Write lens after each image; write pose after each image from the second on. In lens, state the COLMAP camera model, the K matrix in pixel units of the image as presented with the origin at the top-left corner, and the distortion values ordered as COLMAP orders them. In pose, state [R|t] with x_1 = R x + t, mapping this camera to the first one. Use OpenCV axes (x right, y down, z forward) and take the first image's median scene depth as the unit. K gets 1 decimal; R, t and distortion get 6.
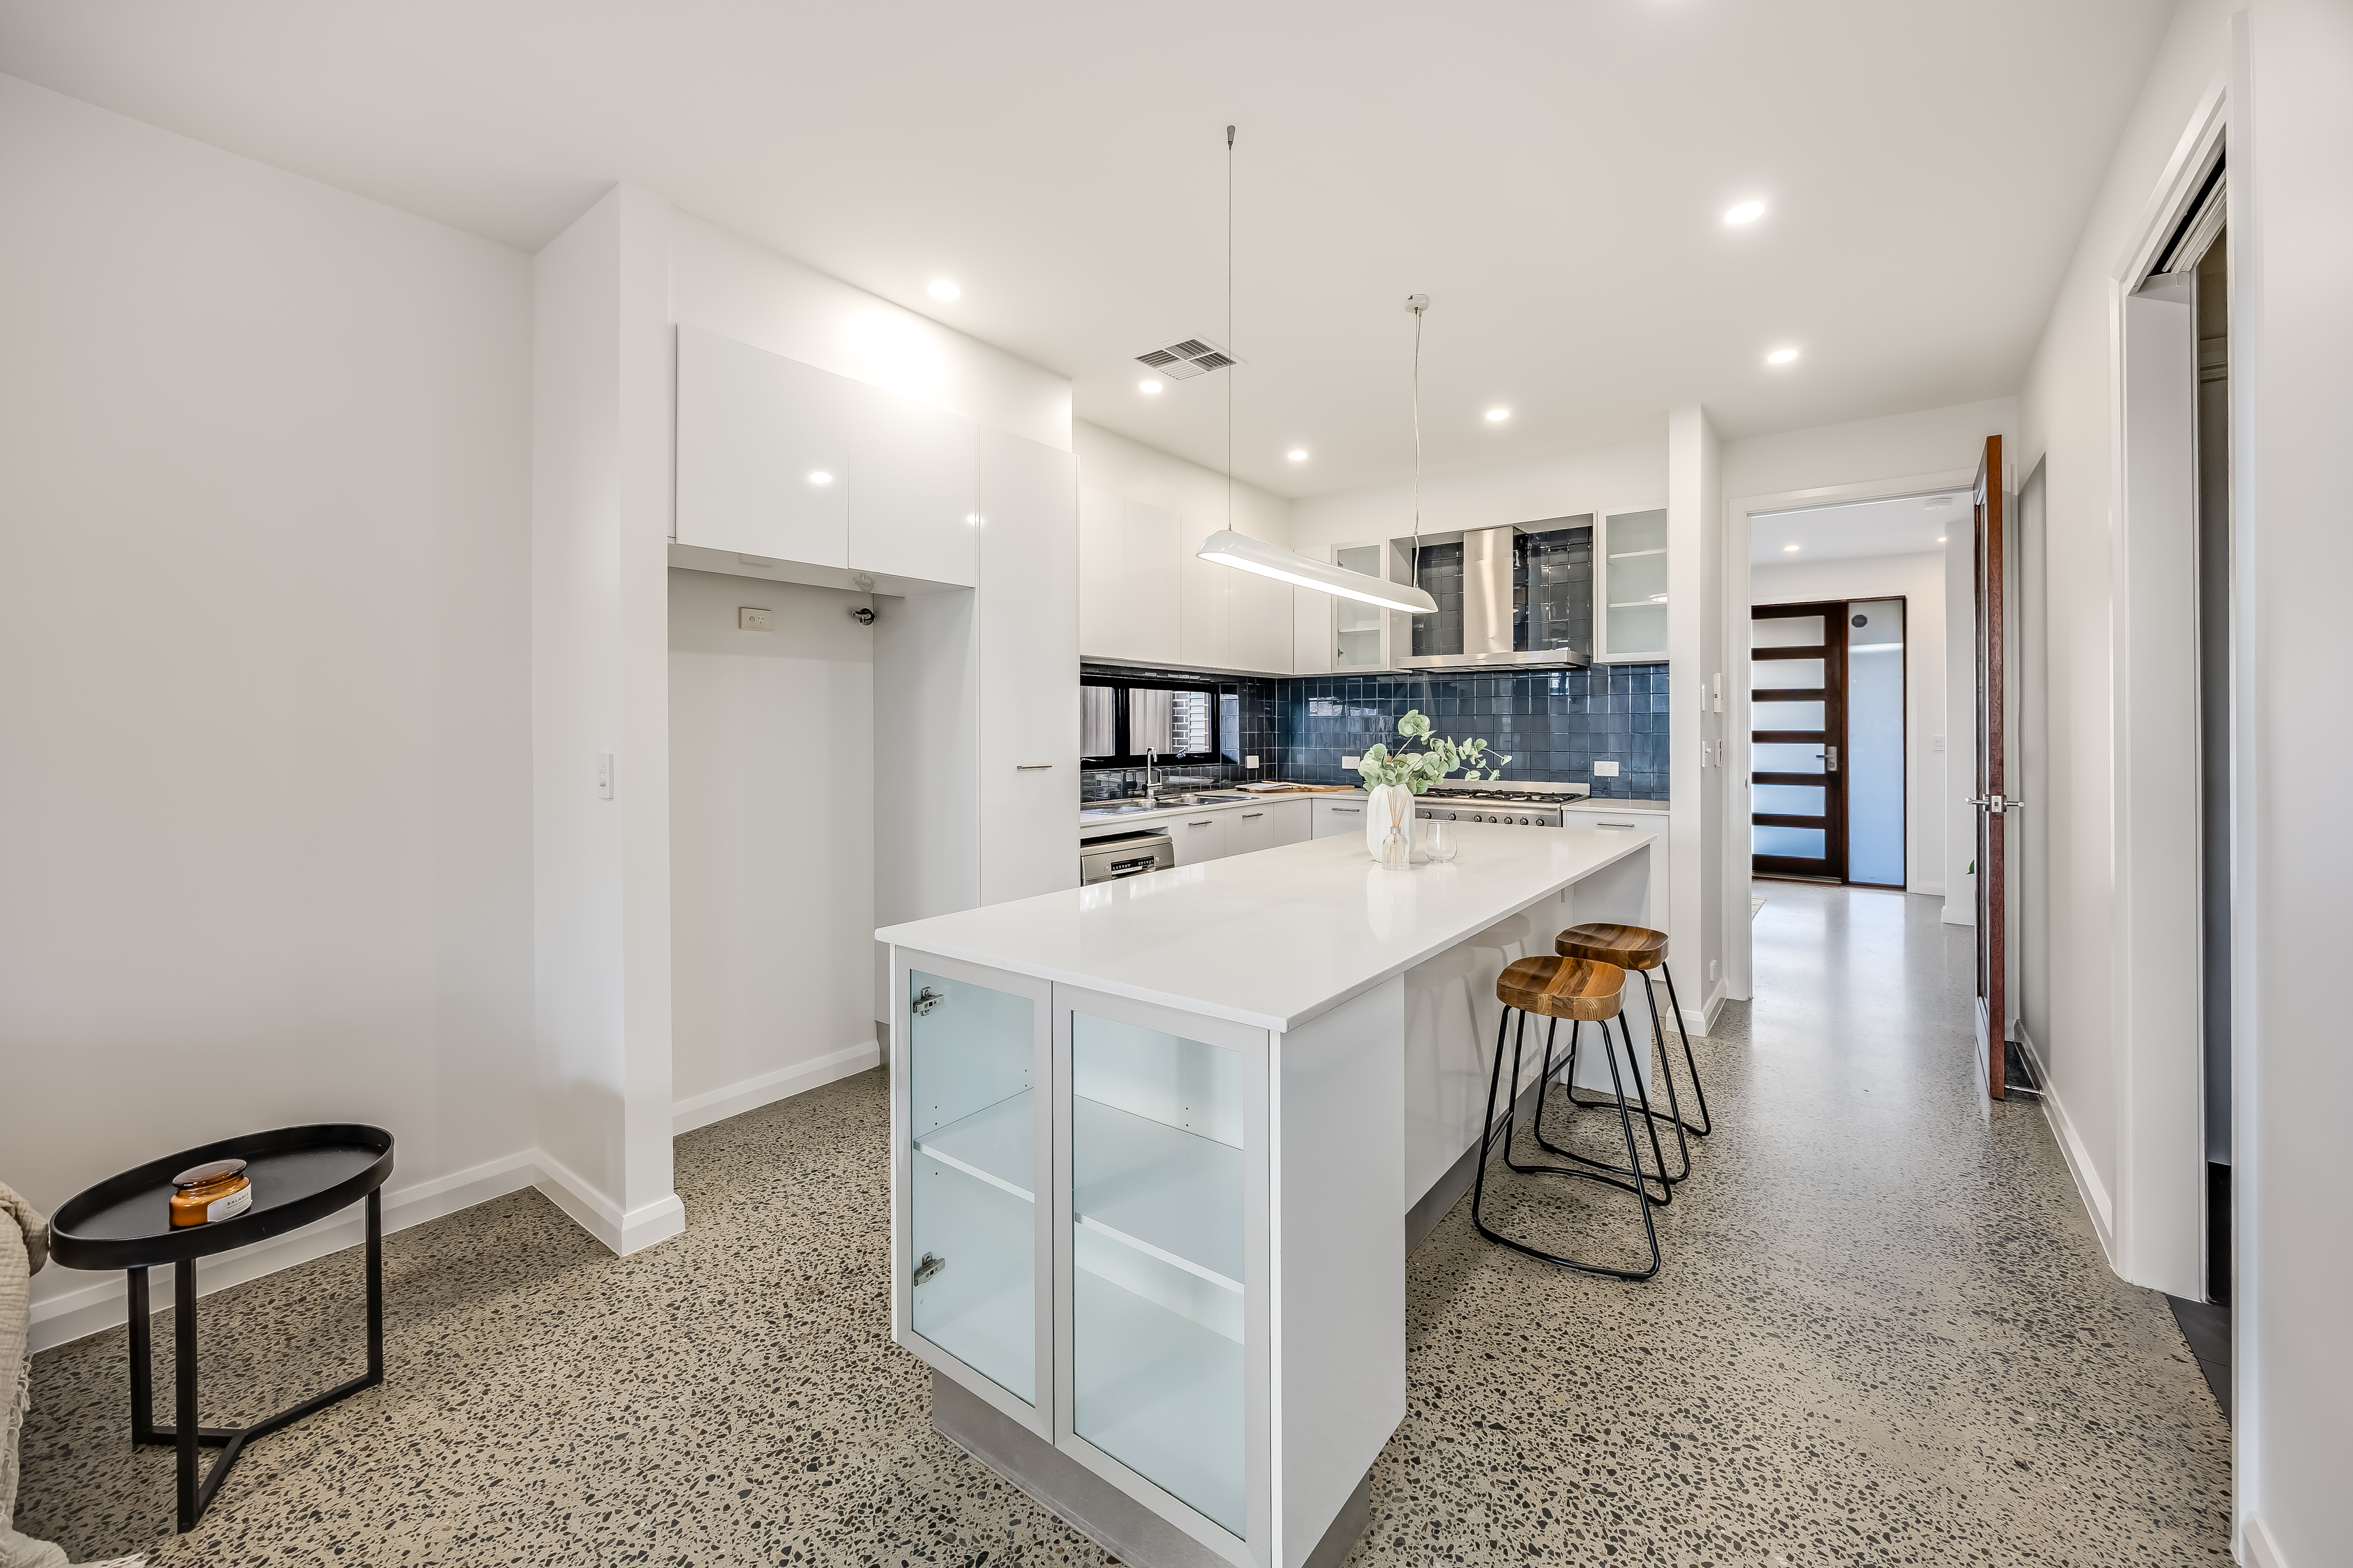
lens RADIAL K [[912.5, 0, 1183.0], [0, 912.5, 725.6], [0, 0, 1]] dist [0.001655, -0.004001]
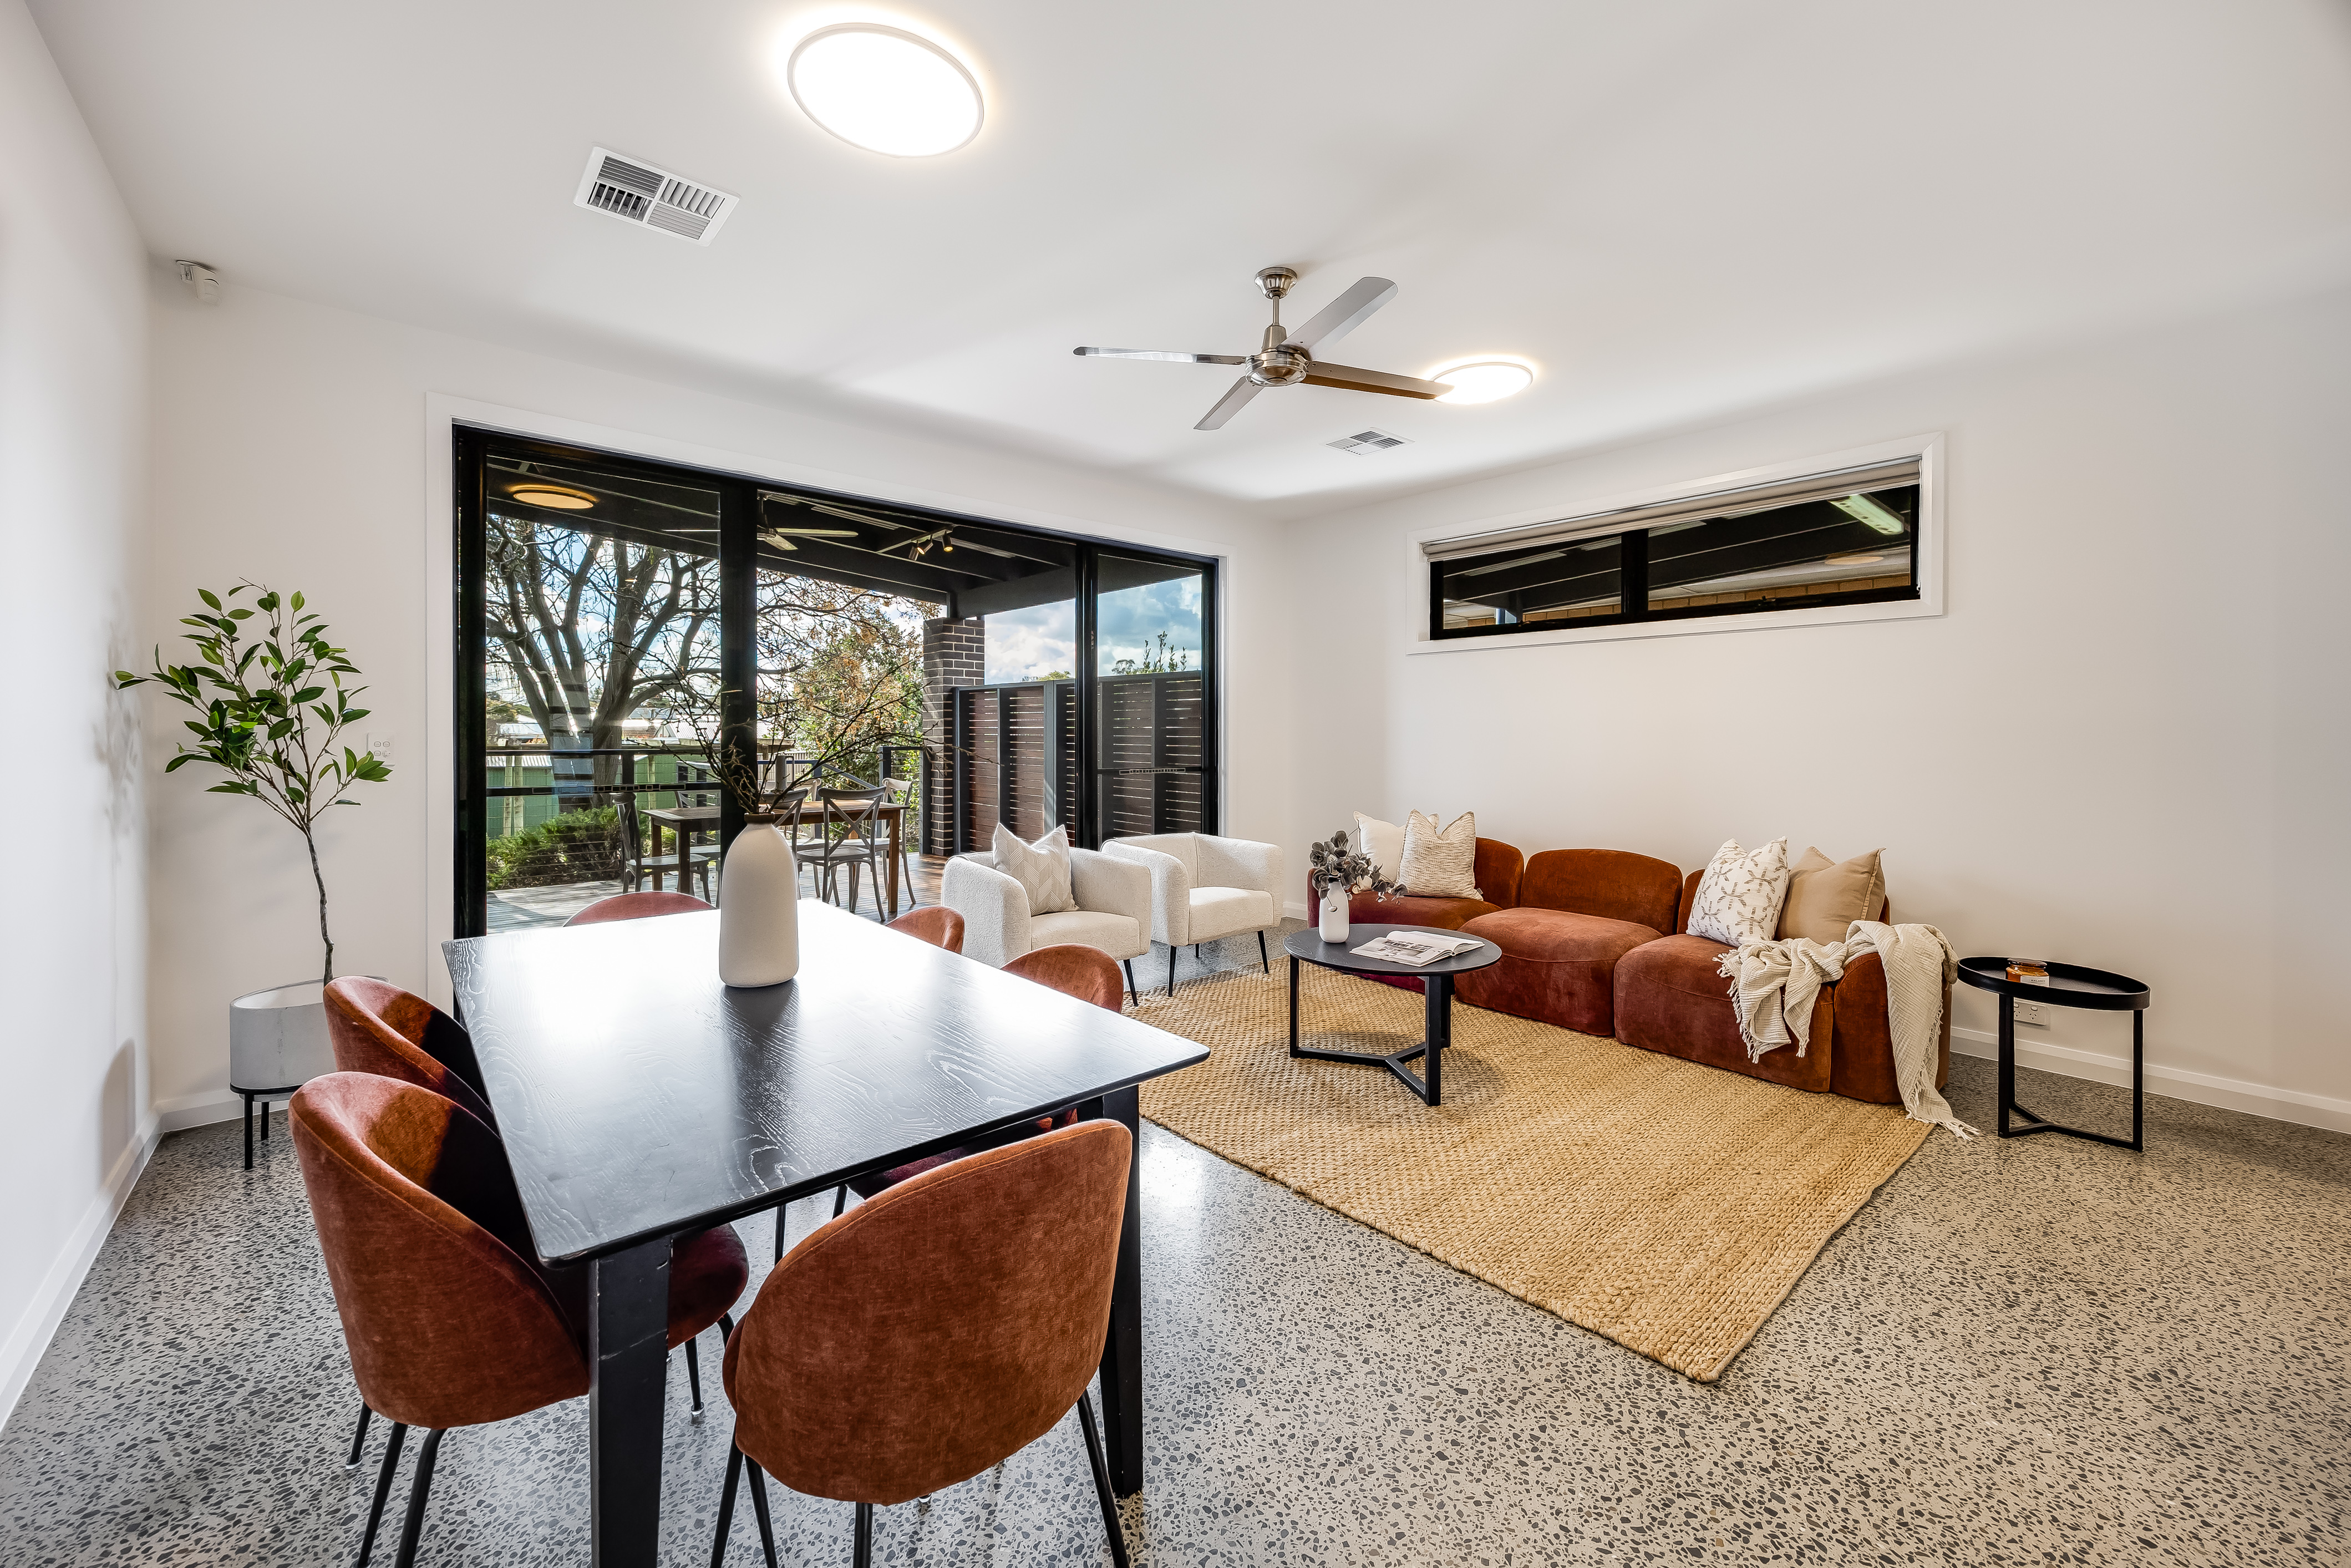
lens RADIAL K [[920.1, 0, 1180.1], [0, 920.1, 731.6], [0, 0, 1]] dist [0.000833, 0.000347]
pose [[-0.202123, 0.000186, -0.979360, 0.363220], [-0.000407, 1.000000, 0.000274, 0.010402], [0.979360, 0.000454, -0.202123, -0.097203]]
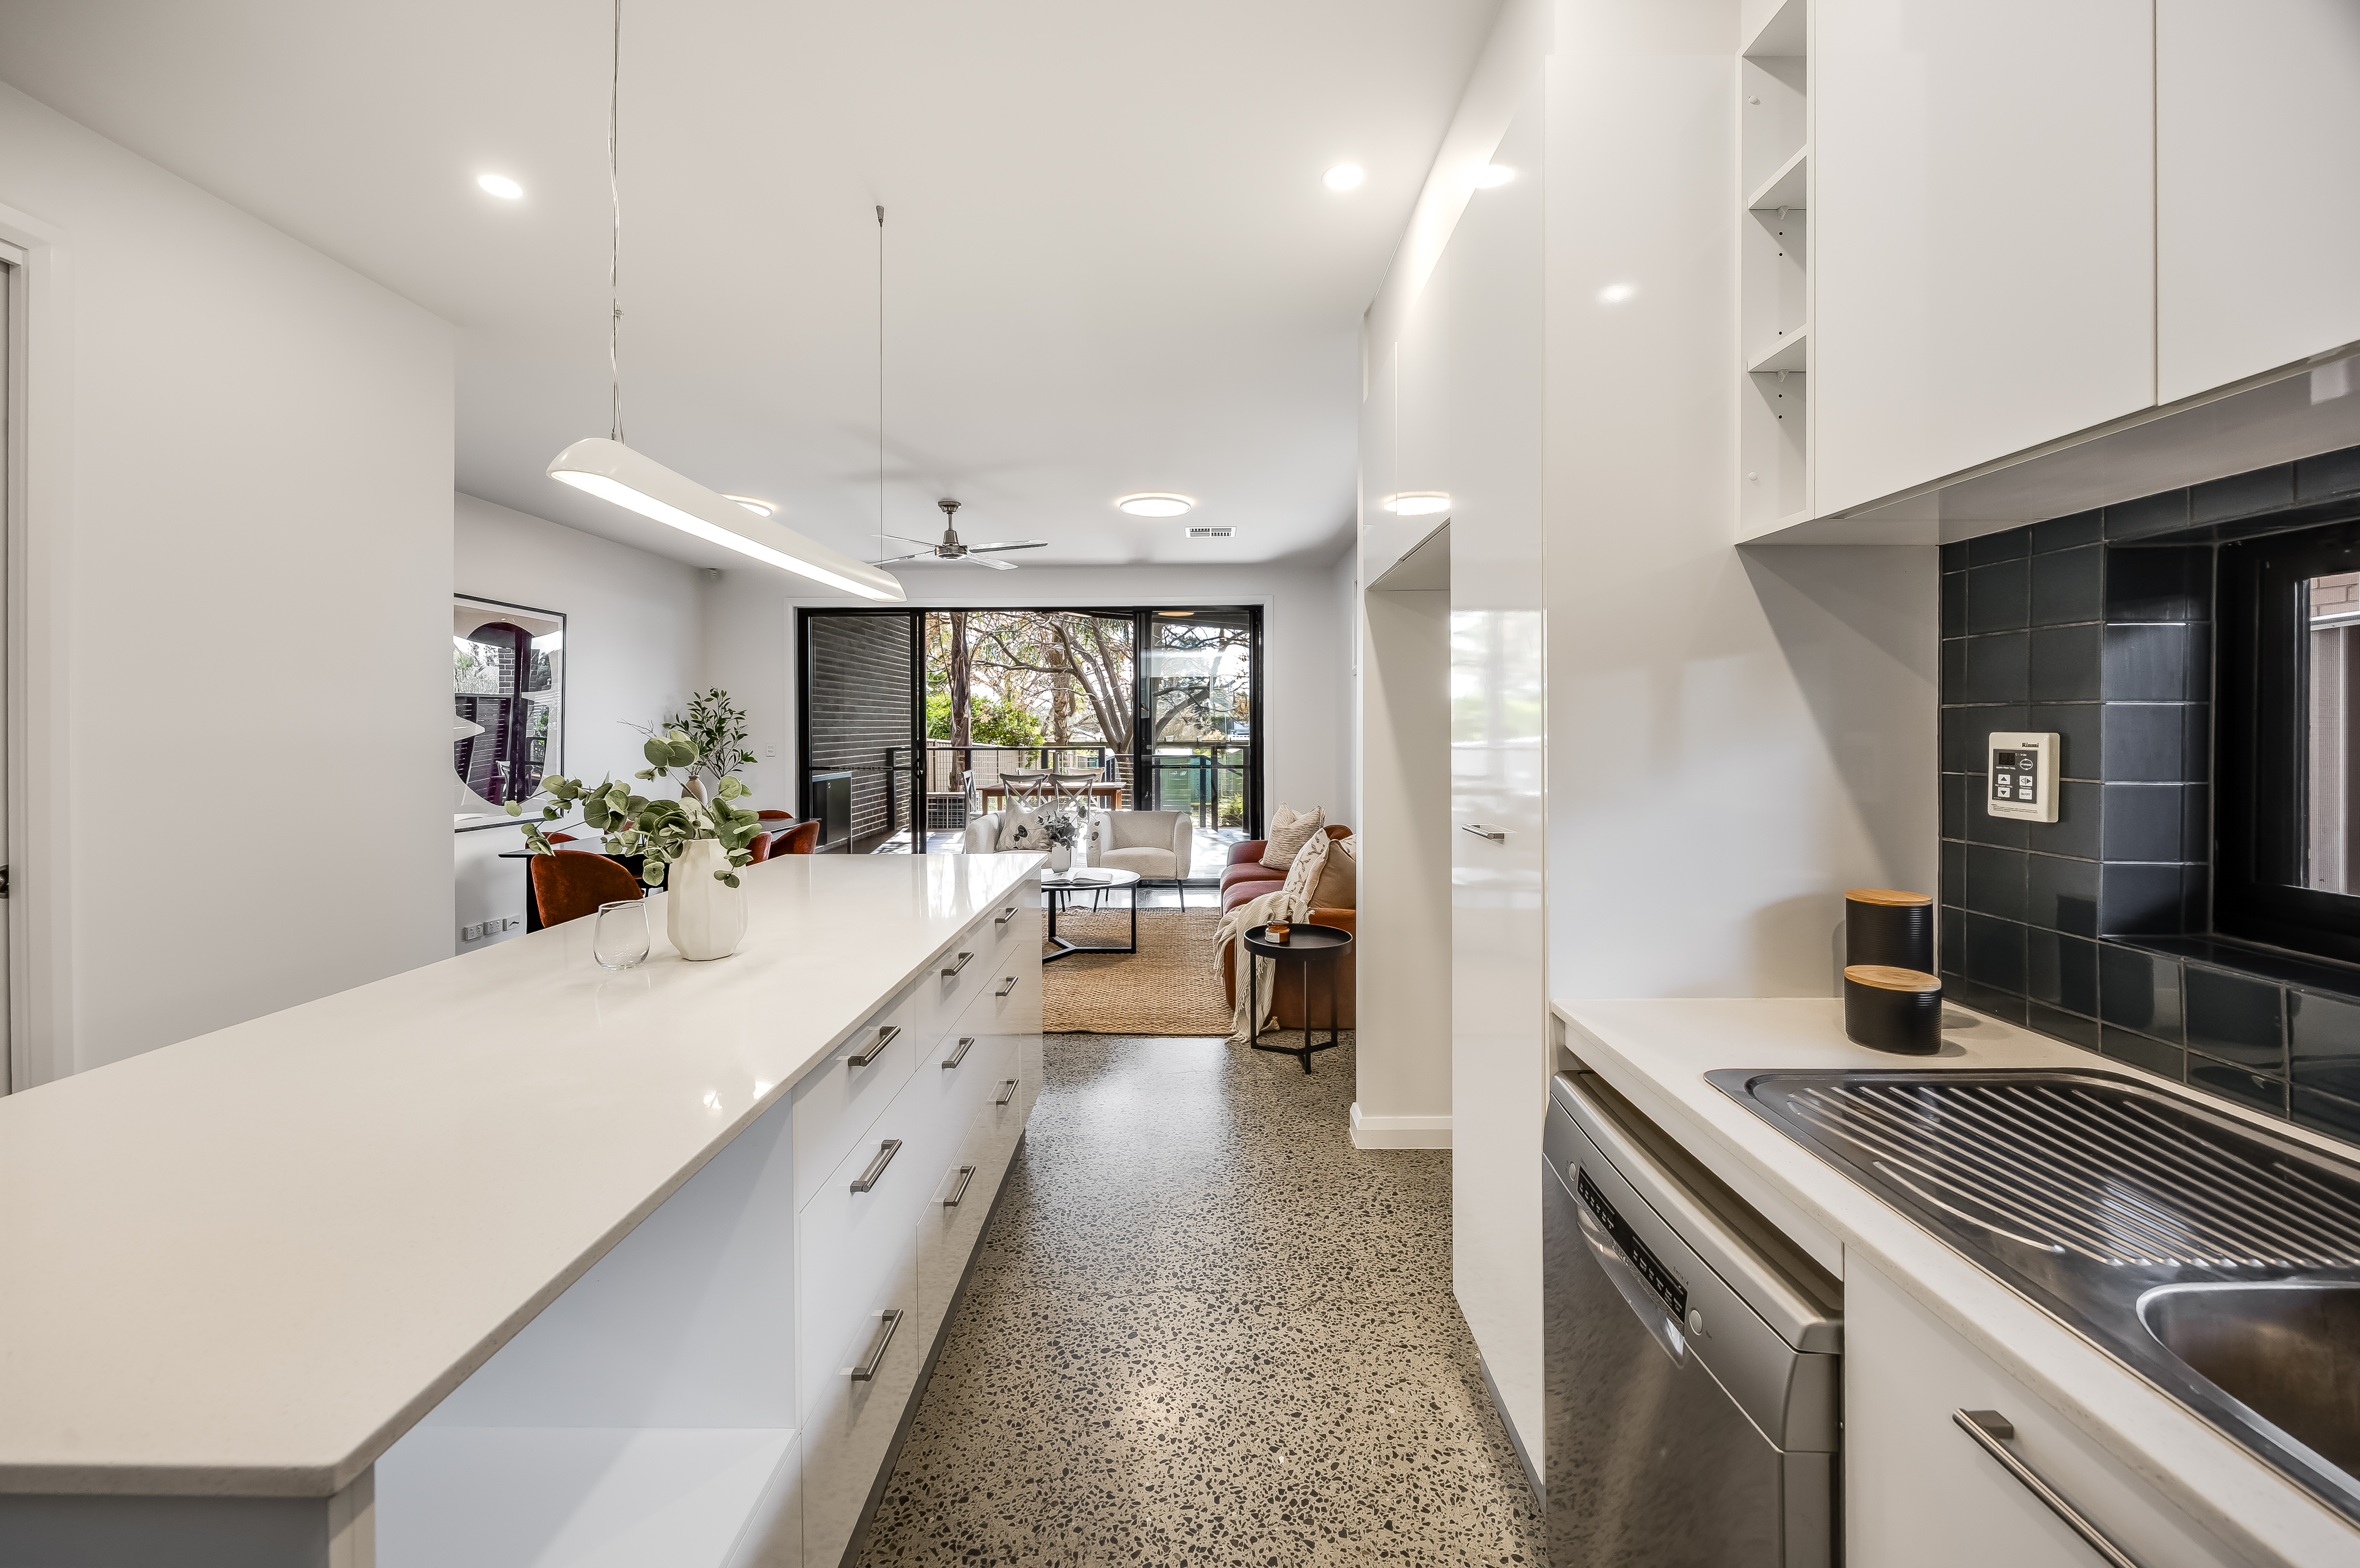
lens RADIAL K [[915.1, 0, 1186.5], [0, 915.1, 725.4], [0, 0, 1]] dist [0.001655, -0.004001]
pose [[-0.803601, 0.004335, -0.595153, 0.190676], [0.007459, 0.999968, -0.002788, -0.008894], [0.595122, -0.006680, -0.803608, 0.958906]]
